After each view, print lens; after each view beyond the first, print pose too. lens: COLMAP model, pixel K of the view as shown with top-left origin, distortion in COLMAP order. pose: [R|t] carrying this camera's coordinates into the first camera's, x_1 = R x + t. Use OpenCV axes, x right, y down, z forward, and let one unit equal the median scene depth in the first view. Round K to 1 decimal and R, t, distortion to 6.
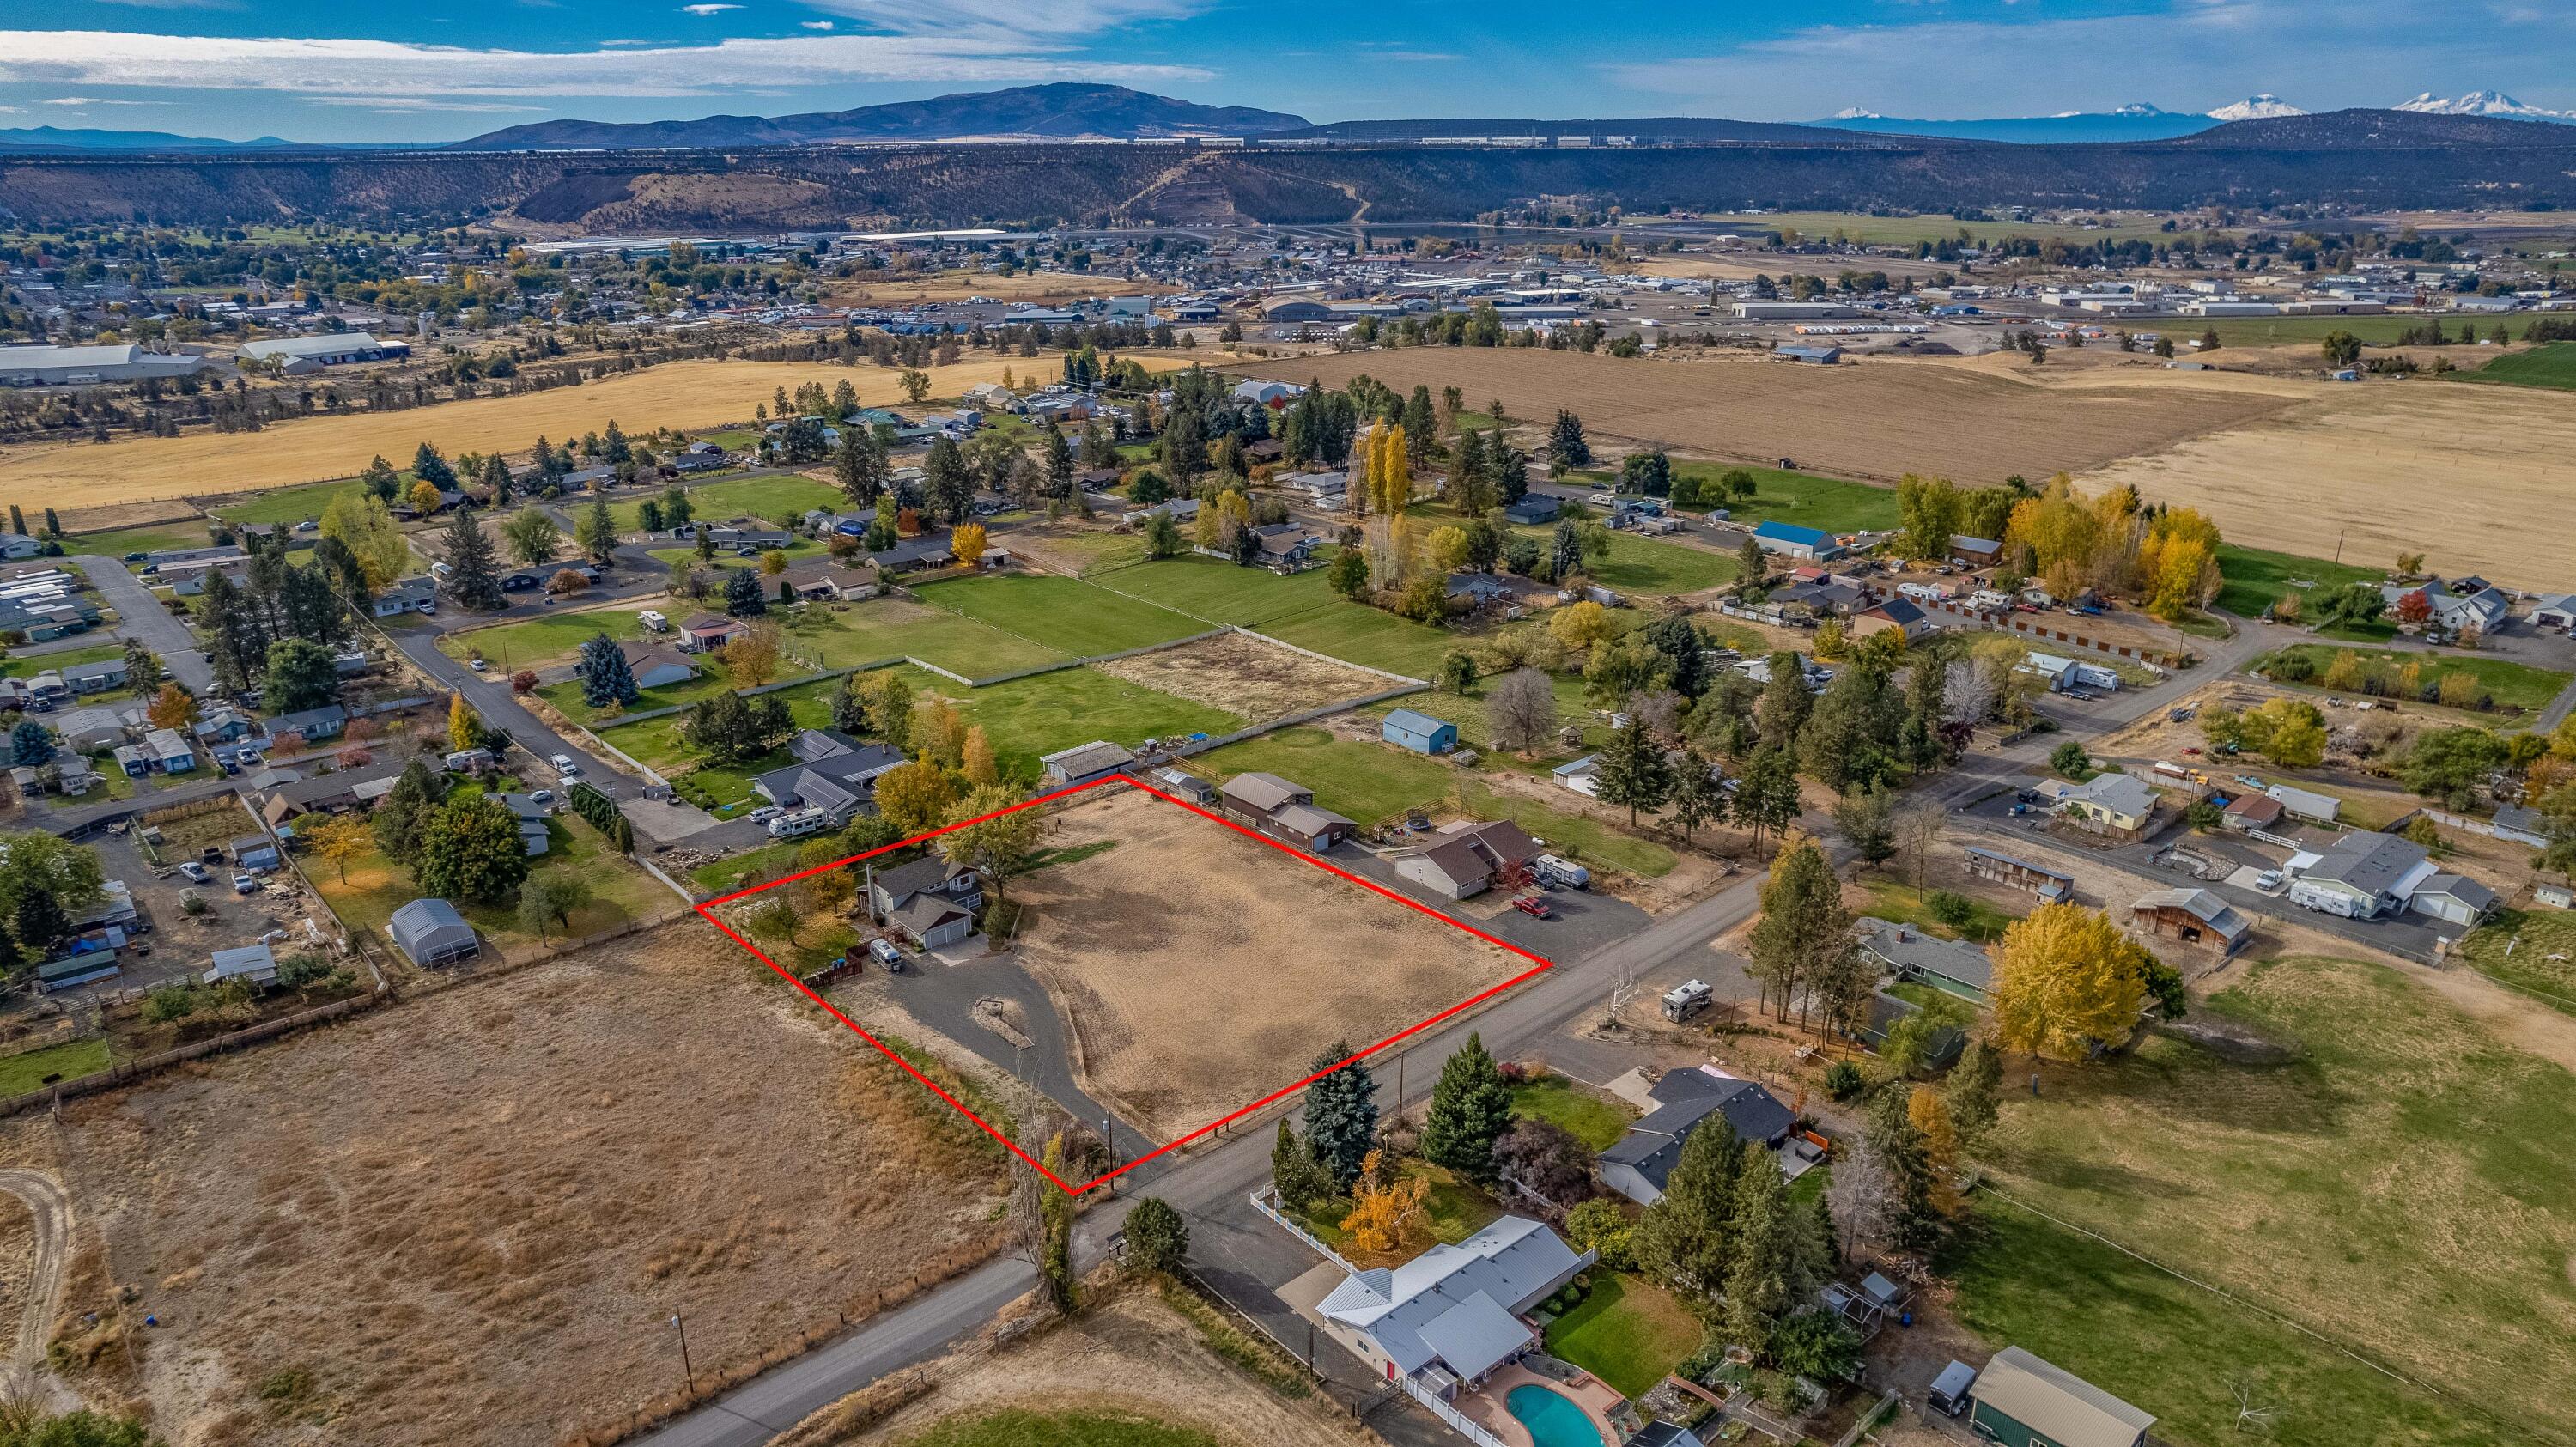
lens RADIAL K [[1627.0, 0, 1288.0], [0, 1627.0, 723.5], [0, 0, 1]] dist [-0.047054, -0.000629]
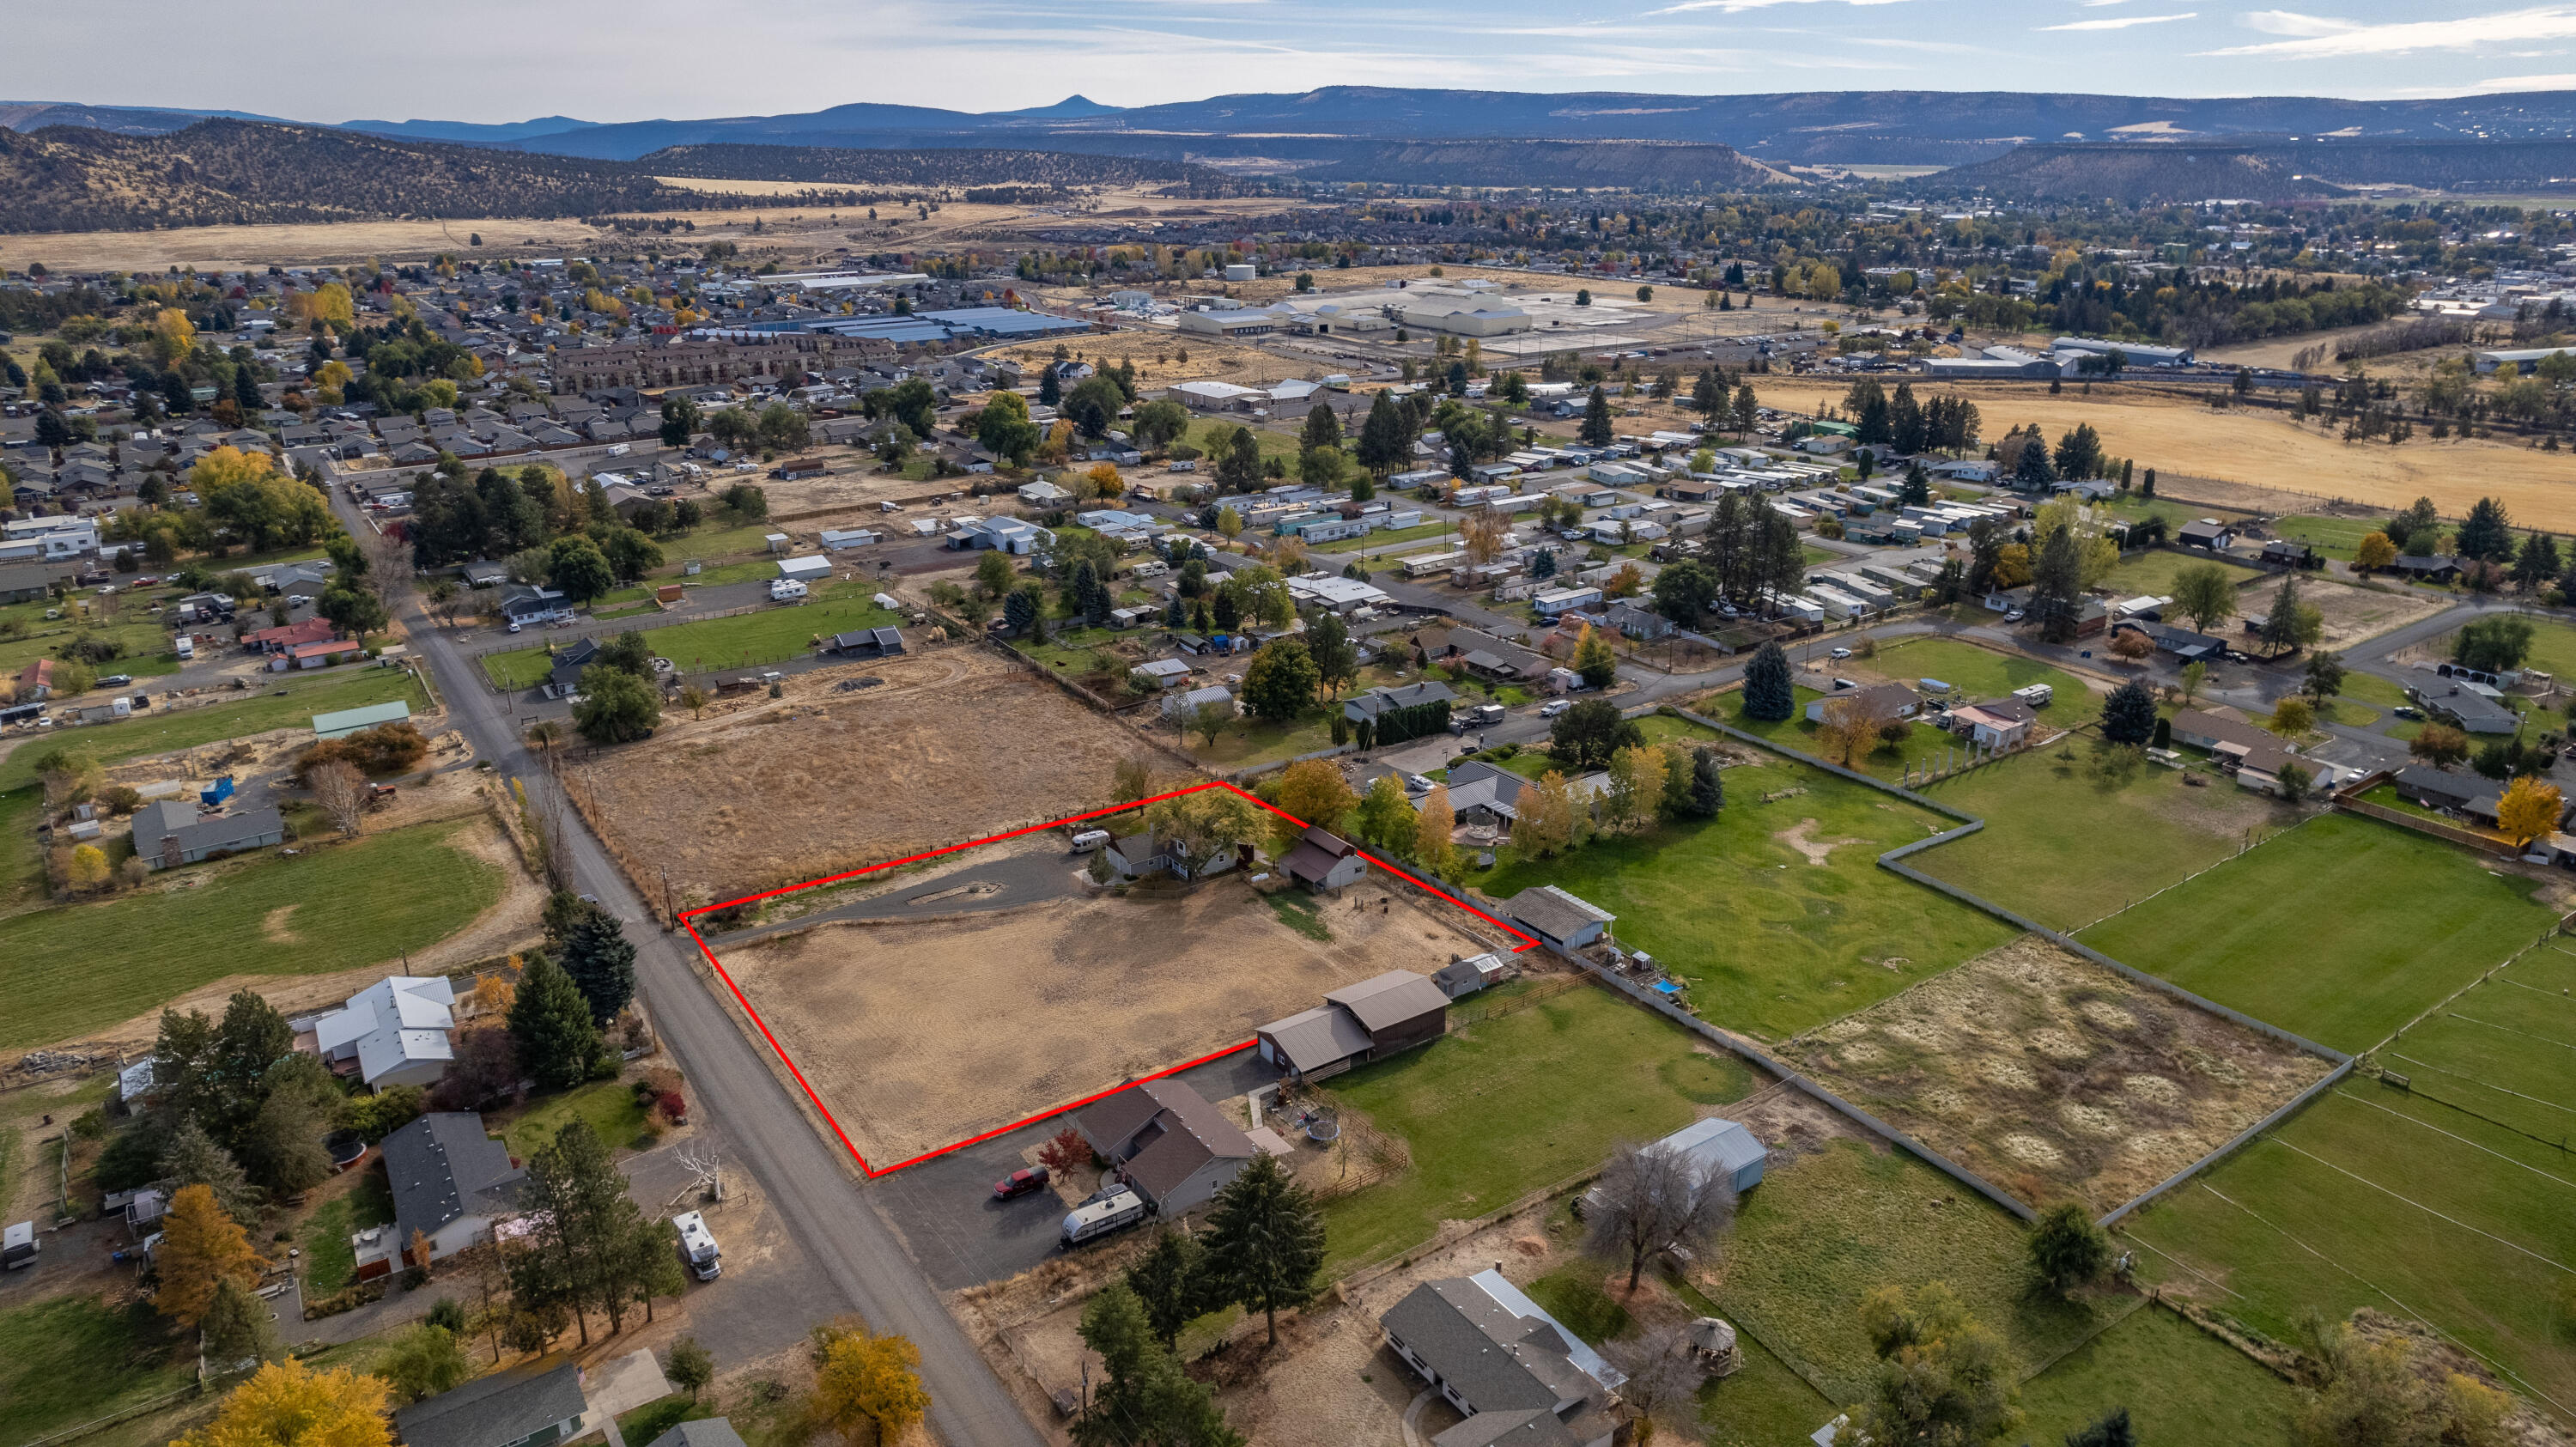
lens RADIAL K [[1645.4, 0, 1288.0], [0, 1645.4, 723.5], [0, 0, 1]] dist [-0.102338, 0.077913]
pose [[-0.135485, 0.331374, -0.933721, 0.771133], [-0.322884, 0.876195, 0.357810, -0.382318], [0.936691, 0.349961, -0.011716, 1.073643]]
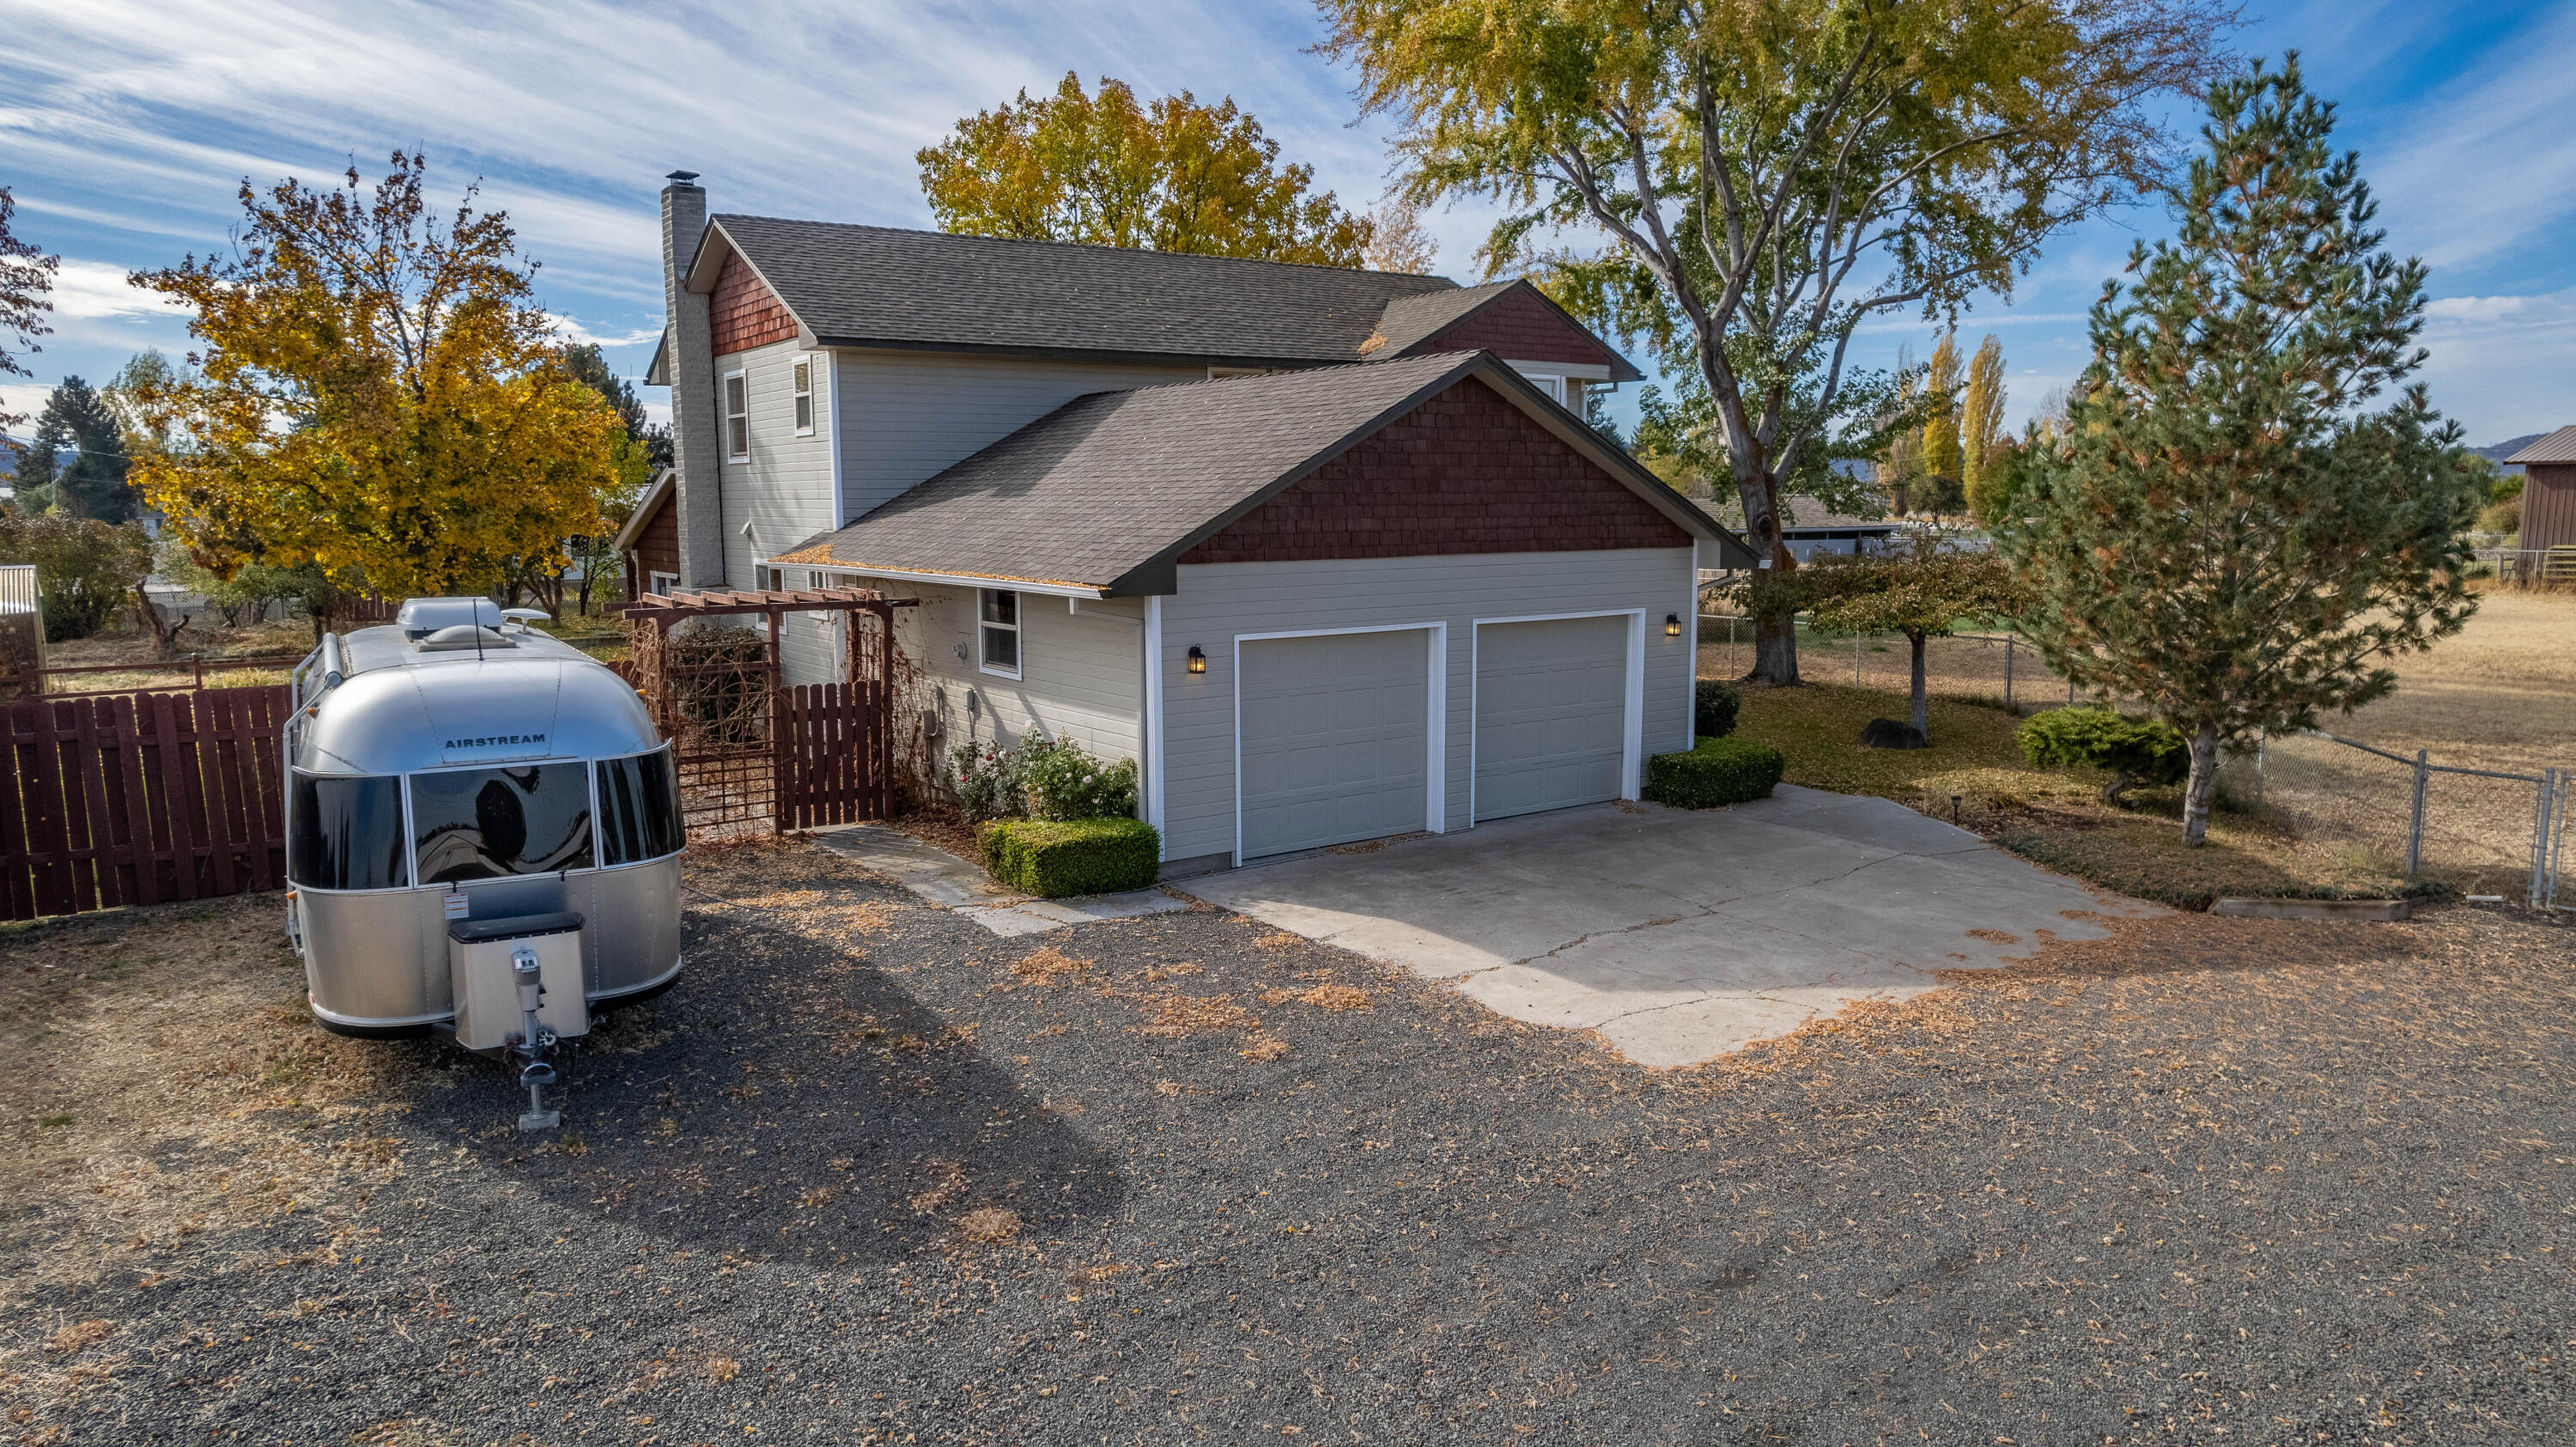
lens RADIAL K [[1645.4, 0, 1288.0], [0, 1645.4, 723.5], [0, 0, 1]] dist [-0.102338, 0.077913]
pose [[0.991674, 0.013558, -0.128062, -0.202887], [-0.038921, 0.979490, -0.197696, 0.144301], [0.122755, 0.201034, 0.971862, 0.908688]]
